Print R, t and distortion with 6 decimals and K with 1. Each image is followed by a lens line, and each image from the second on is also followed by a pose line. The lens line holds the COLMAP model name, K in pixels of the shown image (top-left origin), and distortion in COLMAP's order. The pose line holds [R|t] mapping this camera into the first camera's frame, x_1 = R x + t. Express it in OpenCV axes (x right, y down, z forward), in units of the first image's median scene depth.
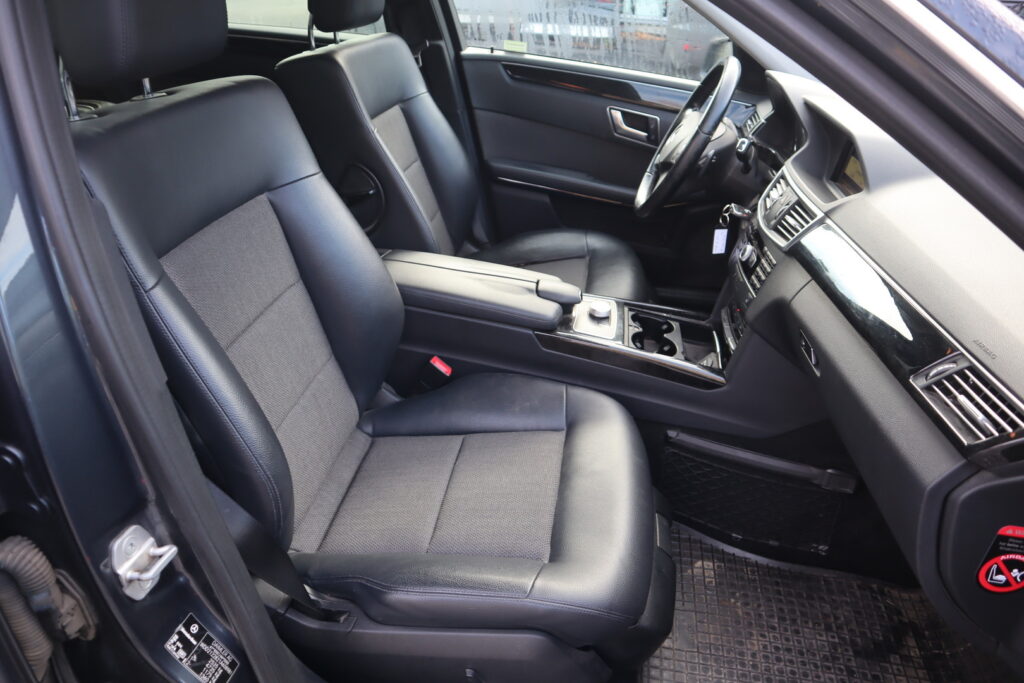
lens RADIAL K [[711.5, 0, 512.0], [0, 711.5, 341.5], [0, 0, 1]] dist [-0.135704, 0.090001]
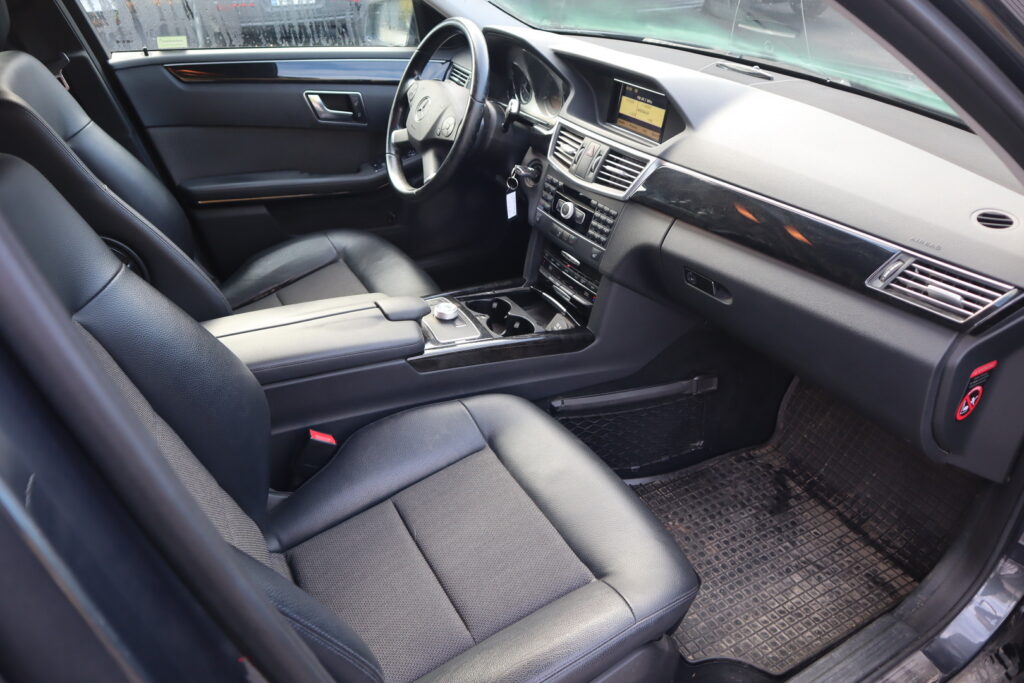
lens RADIAL K [[711.5, 0, 512.0], [0, 711.5, 341.5], [0, 0, 1]] dist [-0.135704, 0.090001]
pose [[0.795630, -0.354899, 0.490937, -0.293672], [0.321446, 0.934251, 0.154425, -0.130437], [-0.513464, 0.034945, 0.857399, 0.165253]]
